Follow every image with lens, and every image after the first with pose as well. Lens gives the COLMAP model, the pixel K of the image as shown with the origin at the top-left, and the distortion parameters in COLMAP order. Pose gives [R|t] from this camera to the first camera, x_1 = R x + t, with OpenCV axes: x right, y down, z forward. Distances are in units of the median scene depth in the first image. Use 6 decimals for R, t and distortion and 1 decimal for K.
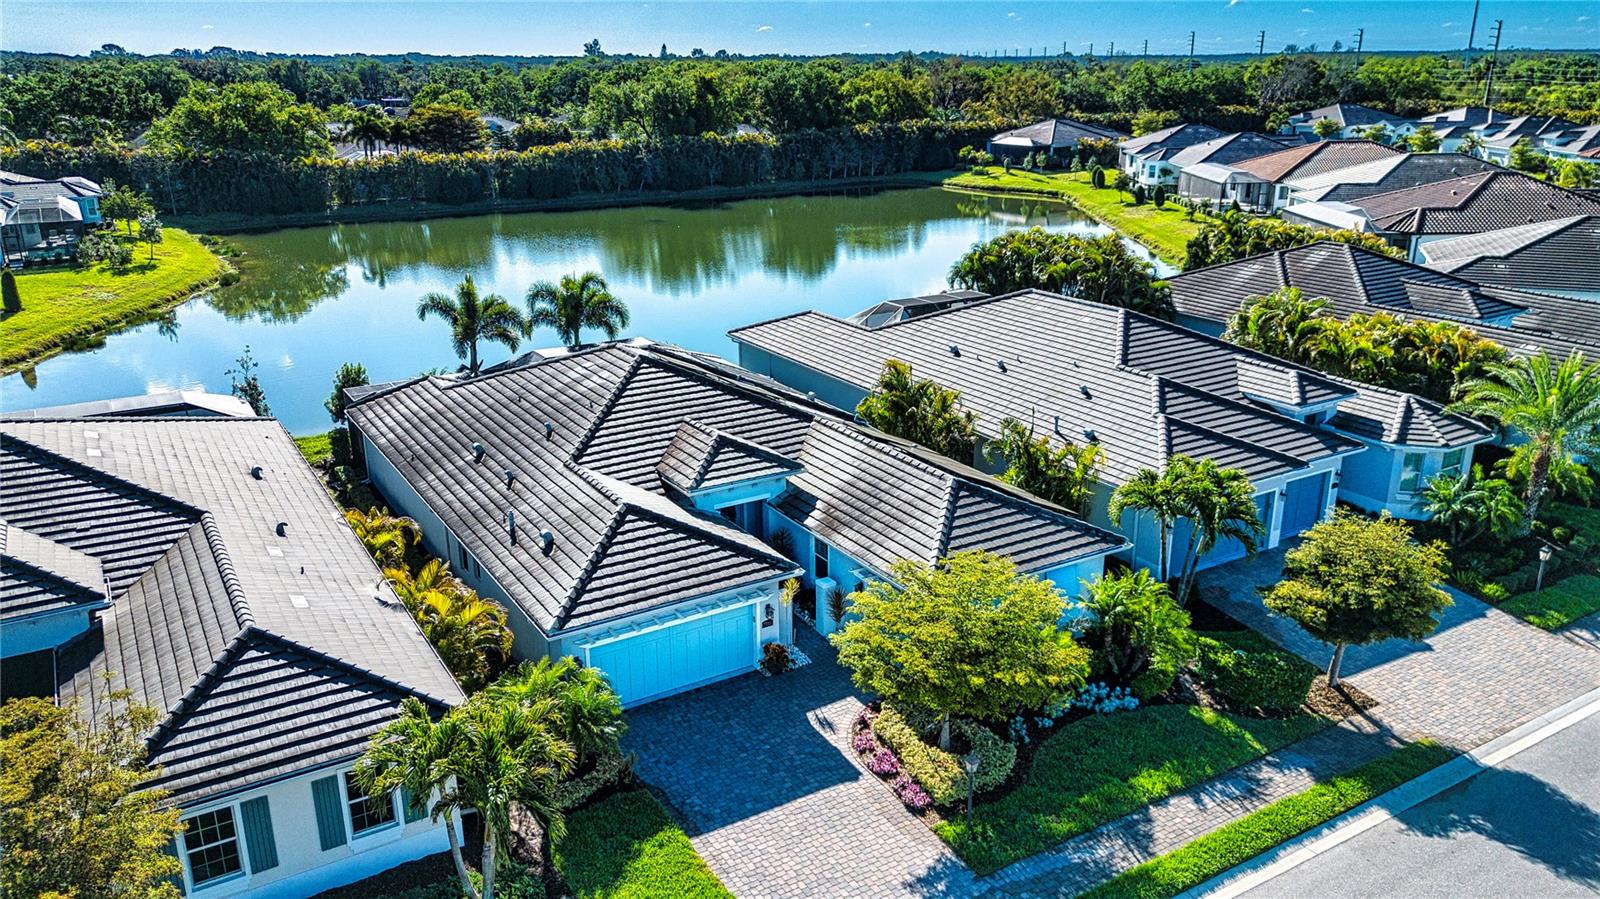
lens RADIAL K [[1185.4, 0, 800.0], [0, 1185.4, 449.5], [0, 0, 1]] dist [0.057031, -0.005104]
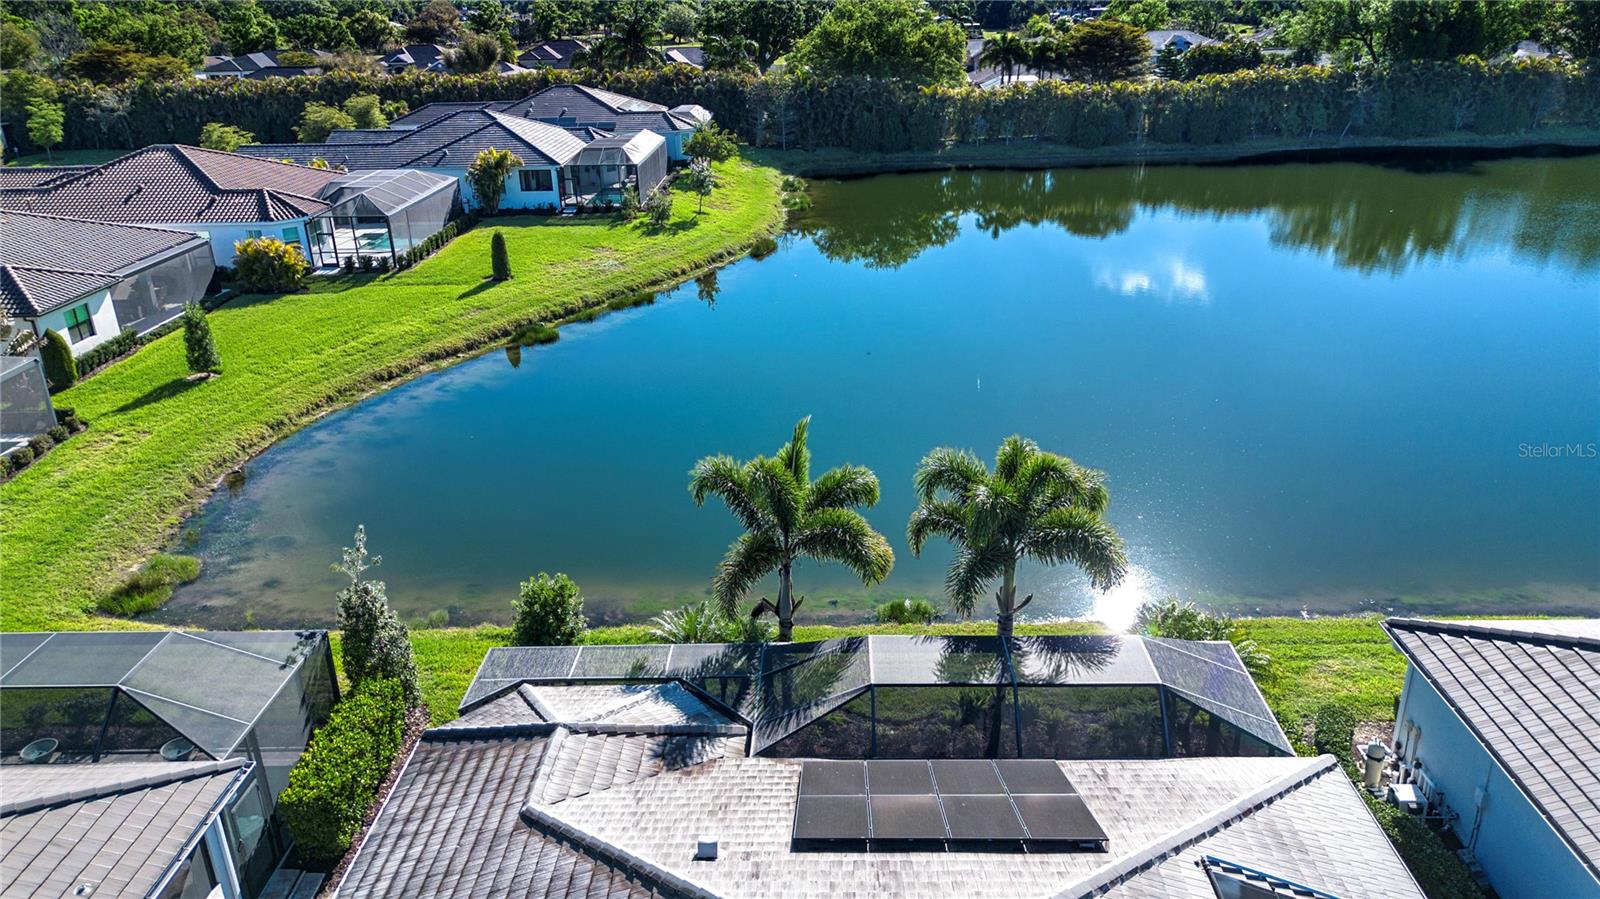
lens RADIAL K [[1136.8, 0, 804.8], [0, 1136.8, 461.9], [0, 0, 1]] dist [0.019414, -0.002688]
pose [[0.838859, 0.198191, -0.506987, -0.016124], [-0.148794, 0.979379, 0.136665, -0.072810], [0.523619, -0.039207, 0.851050, 0.231695]]
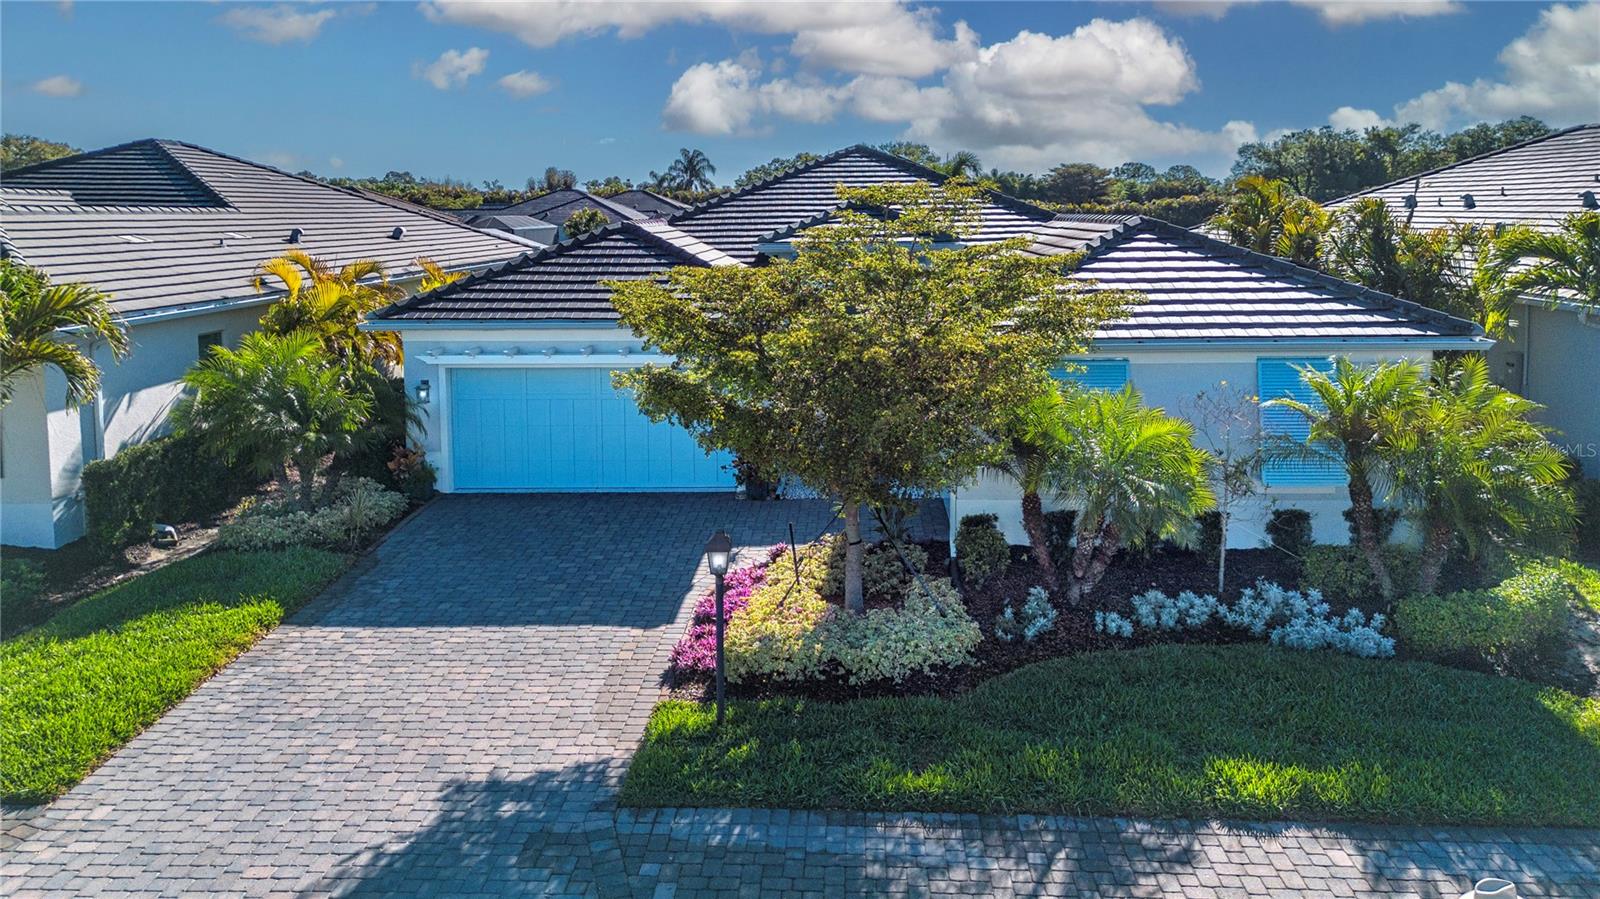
lens RADIAL K [[1182.6, 0, 819.9], [0, 1182.6, 342.9], [0, 0, 1]] dist [0.035997, 0.002826]
pose [[0.835084, 0.058018, -0.547055, 0.074770], [-0.168070, 0.973785, -0.153284, 0.045457], [0.523820, 0.219949, 0.822943, 0.118782]]
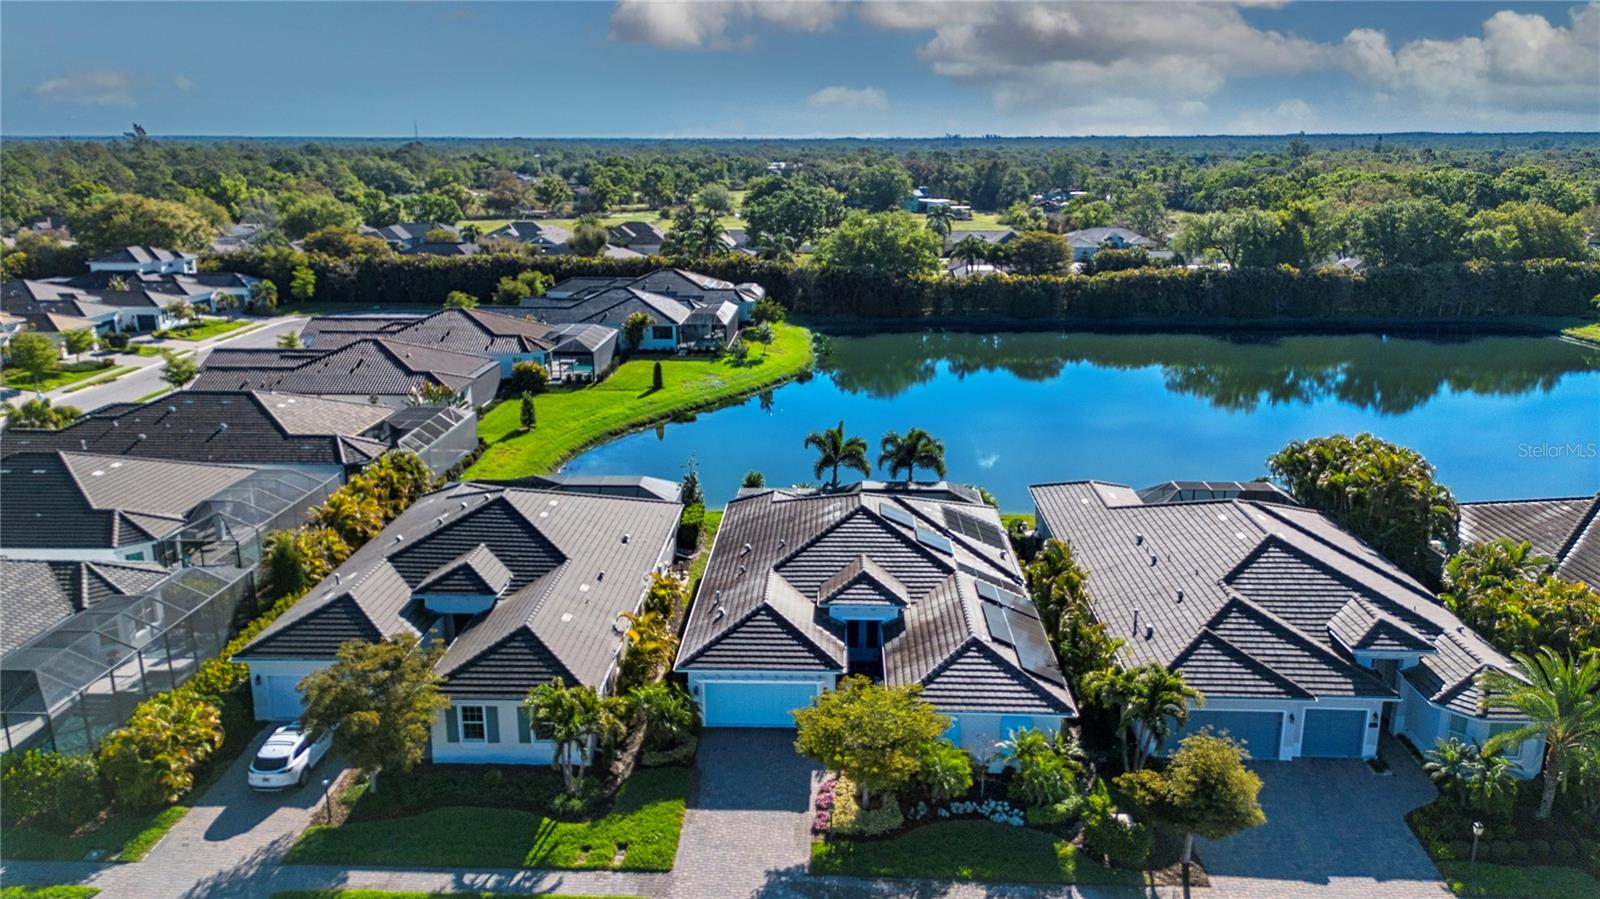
lens RADIAL K [[1185.4, 0, 800.0], [0, 1185.4, 449.5], [0, 0, 1]] dist [0.057031, -0.005104]
pose [[0.832097, 0.147425, -0.534678, 0.166559], [-0.175677, 0.984446, -0.001959, -0.038329], [0.526073, 0.095561, 0.845053, -0.081714]]
